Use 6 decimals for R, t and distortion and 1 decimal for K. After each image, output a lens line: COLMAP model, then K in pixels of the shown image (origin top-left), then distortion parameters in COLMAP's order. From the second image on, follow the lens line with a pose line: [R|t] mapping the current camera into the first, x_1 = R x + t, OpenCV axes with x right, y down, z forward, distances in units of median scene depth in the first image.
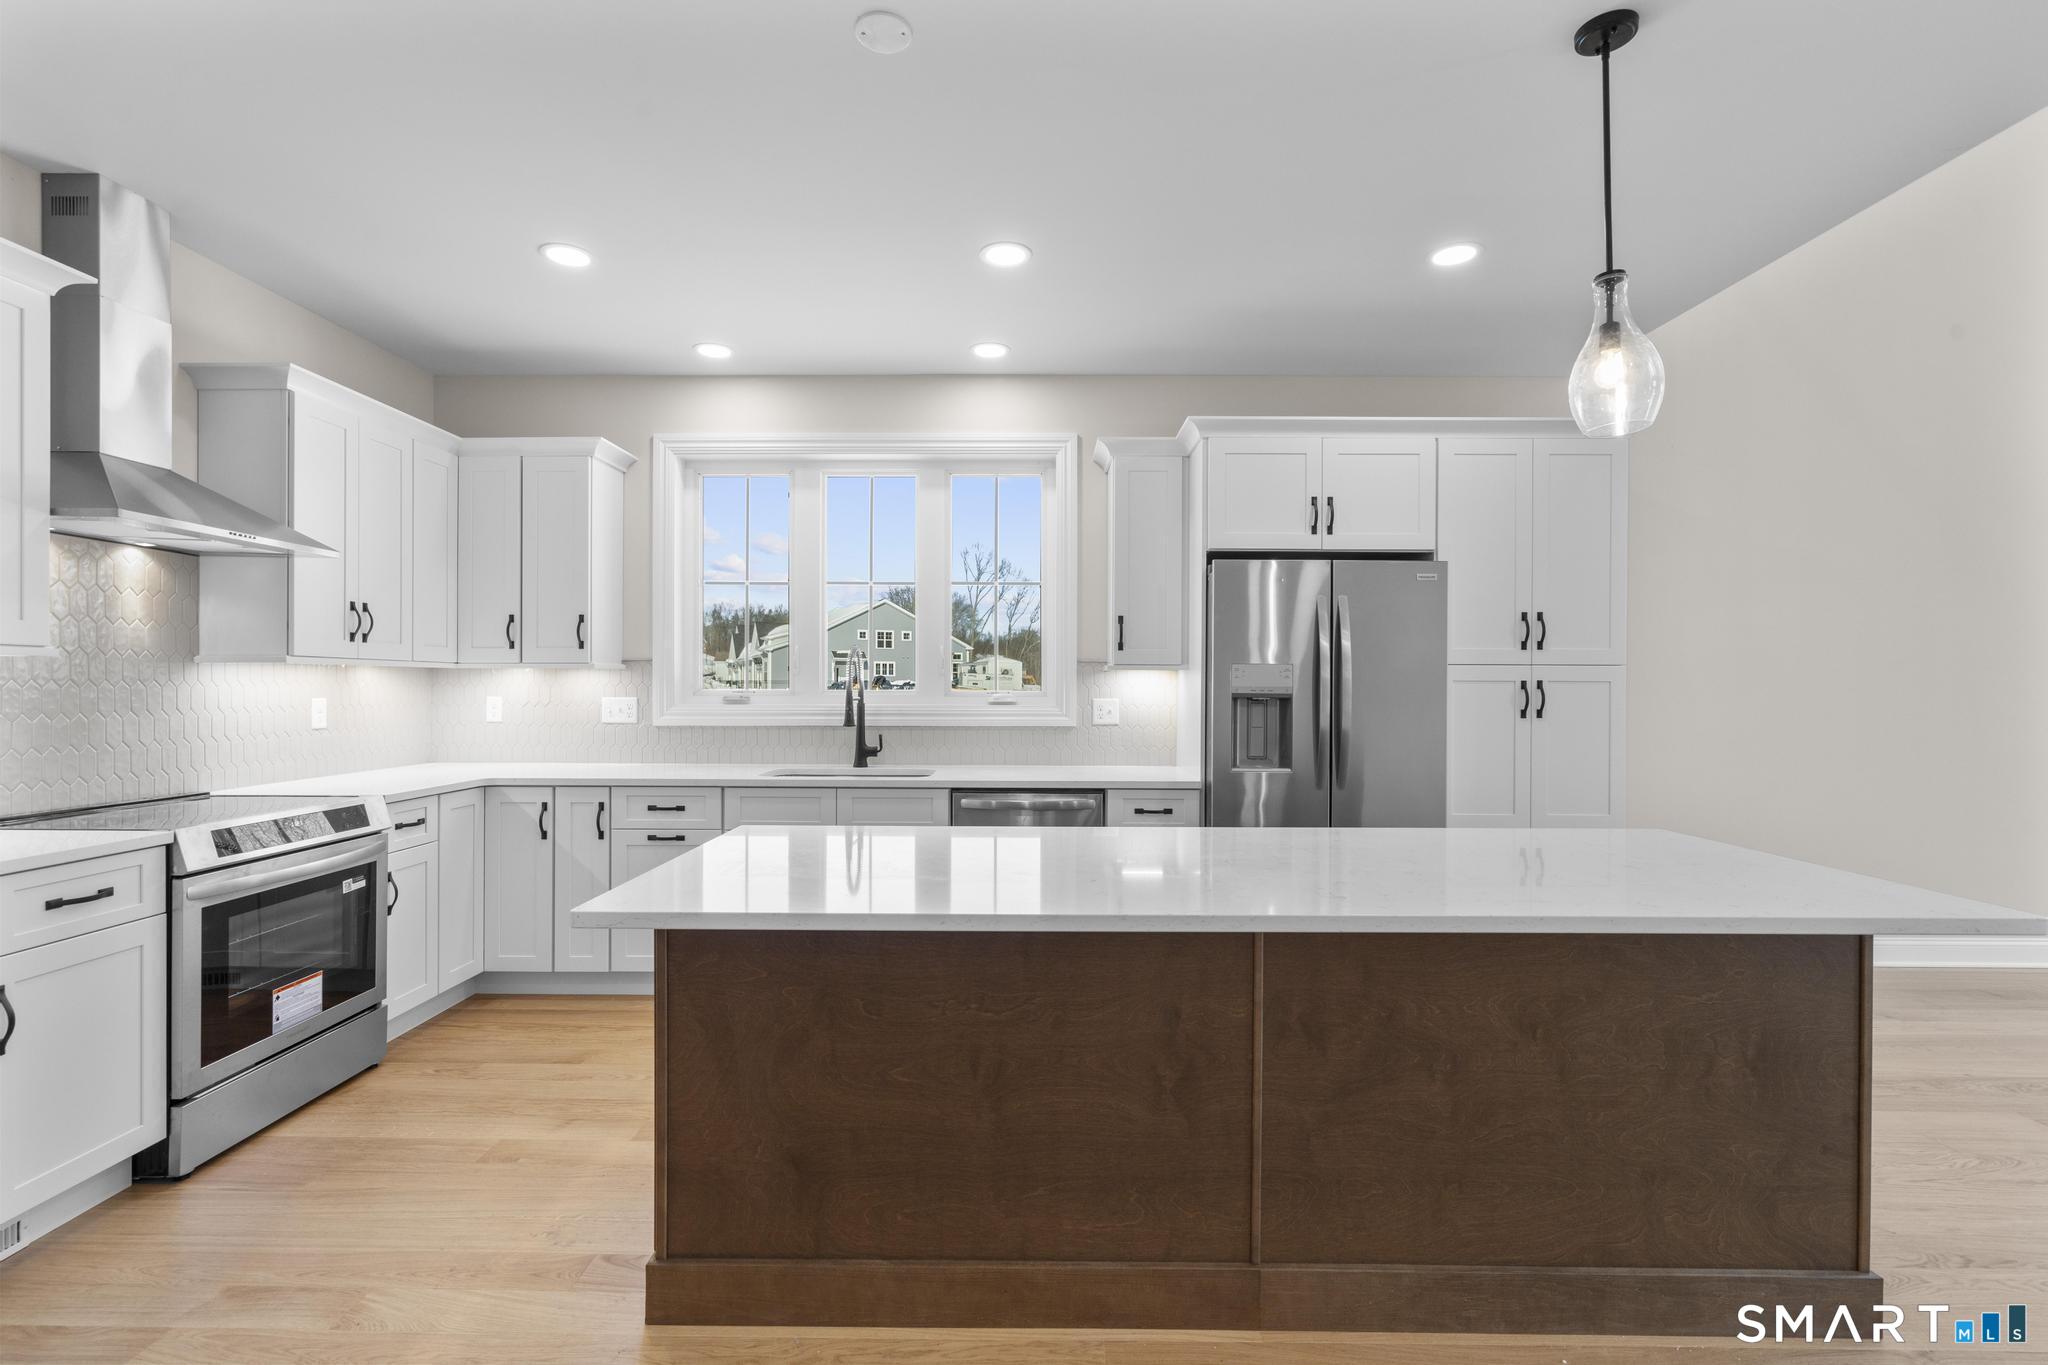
lens RADIAL K [[915.6, 0, 1021.4], [0, 915.6, 687.9], [0, 0, 1]] dist [-0.004220, 0.000554]
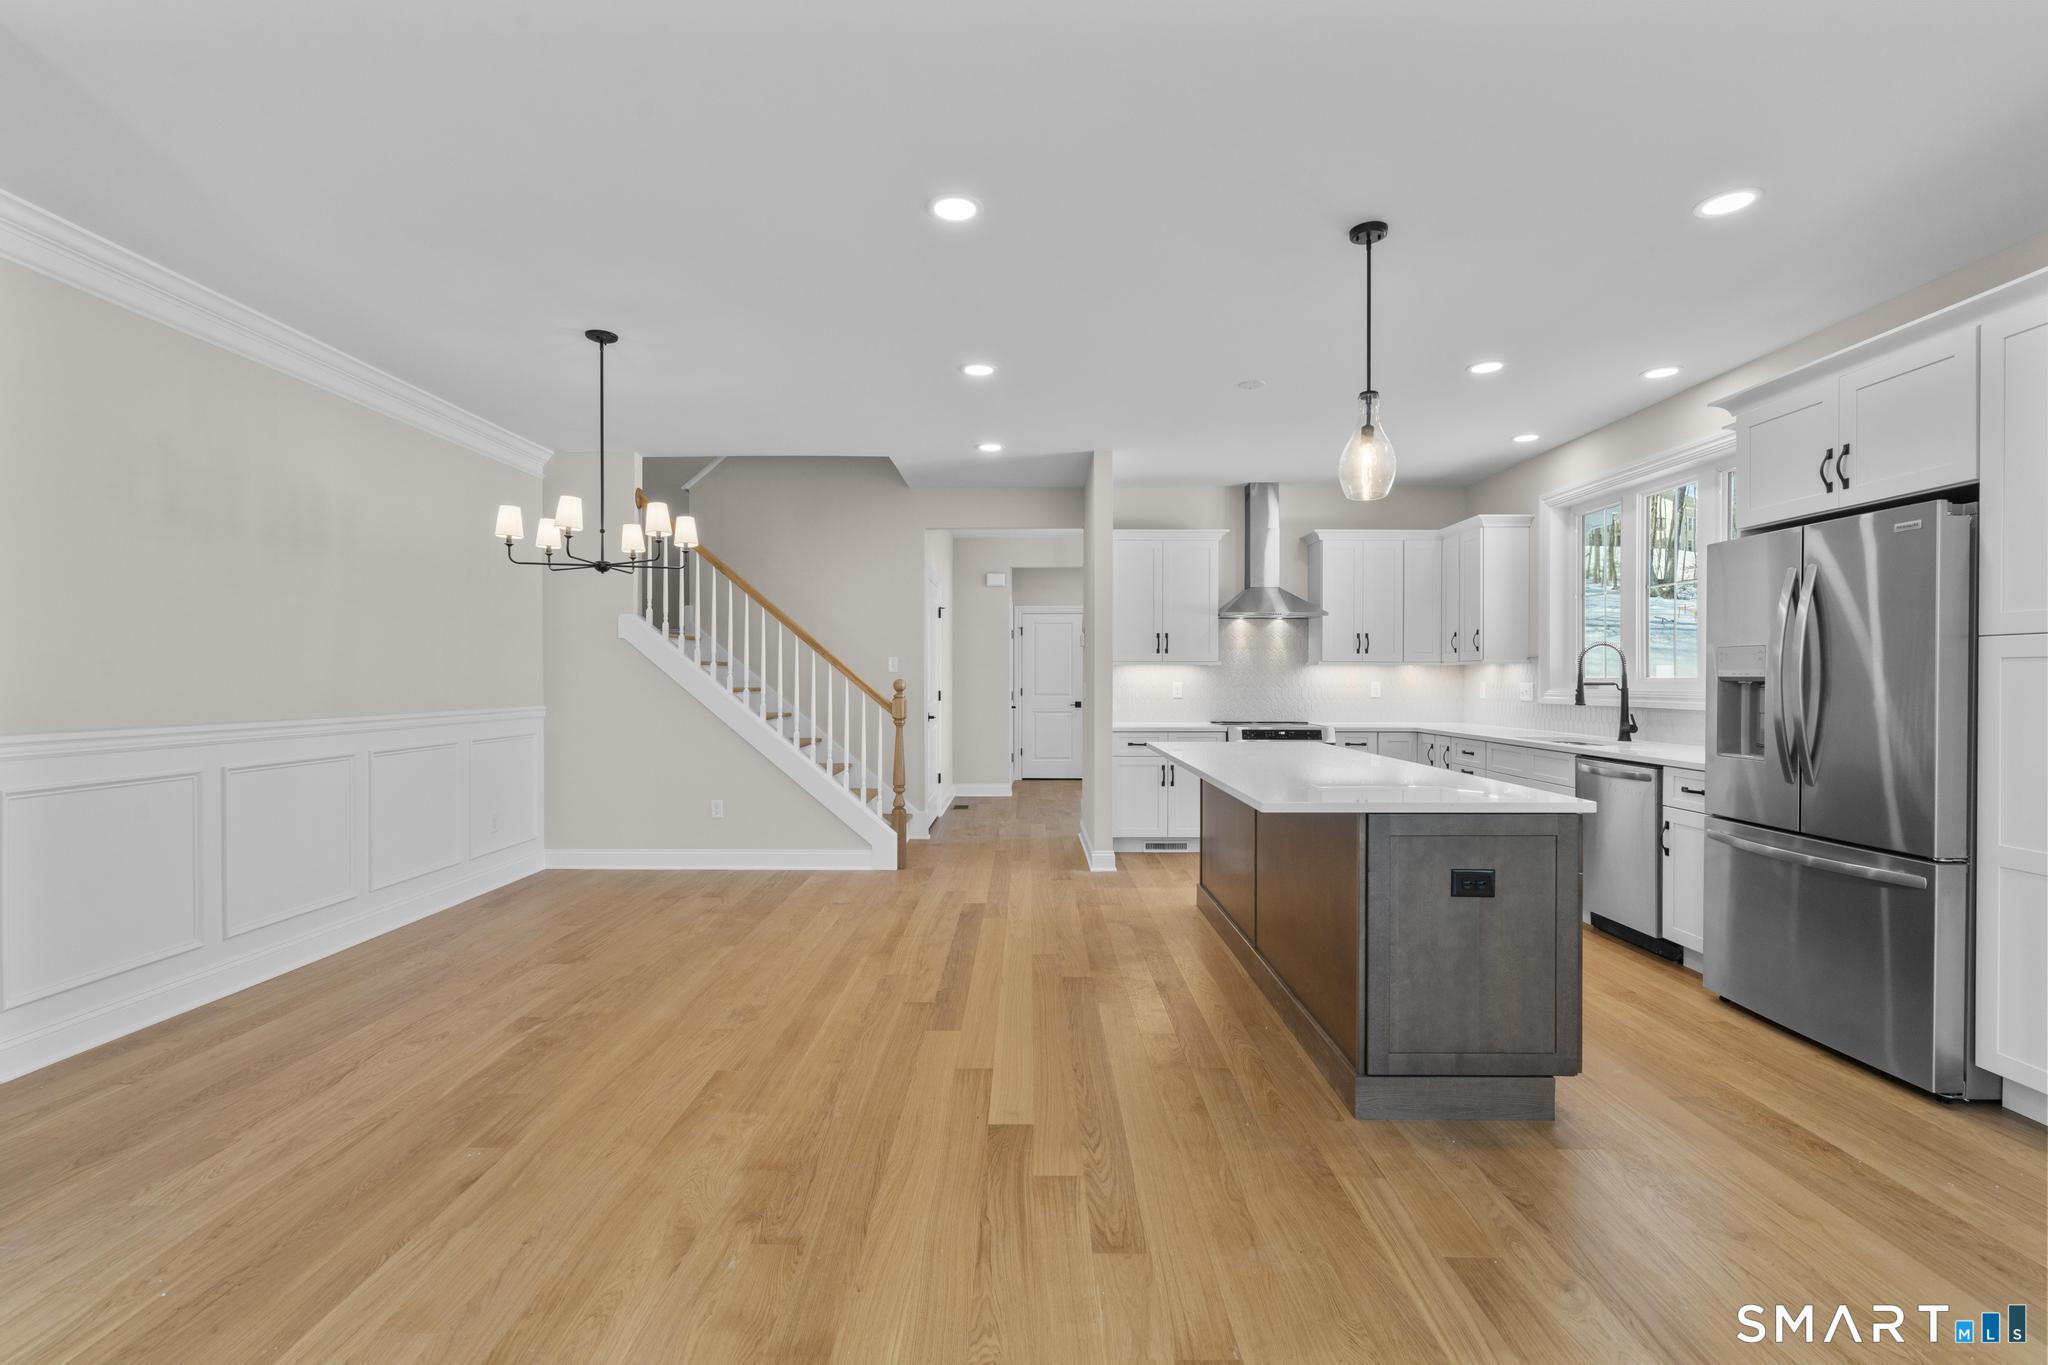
lens RADIAL K [[914.3, 0, 1016.9], [0, 914.3, 683.4], [0, 0, 1]] dist [-0.002835, -0.000030]
pose [[0.001927, 0.001682, -0.999997, 1.371274], [-0.004392, 0.999989, 0.001673, 0.016777], [0.999988, 0.004389, 0.001935, 0.266850]]
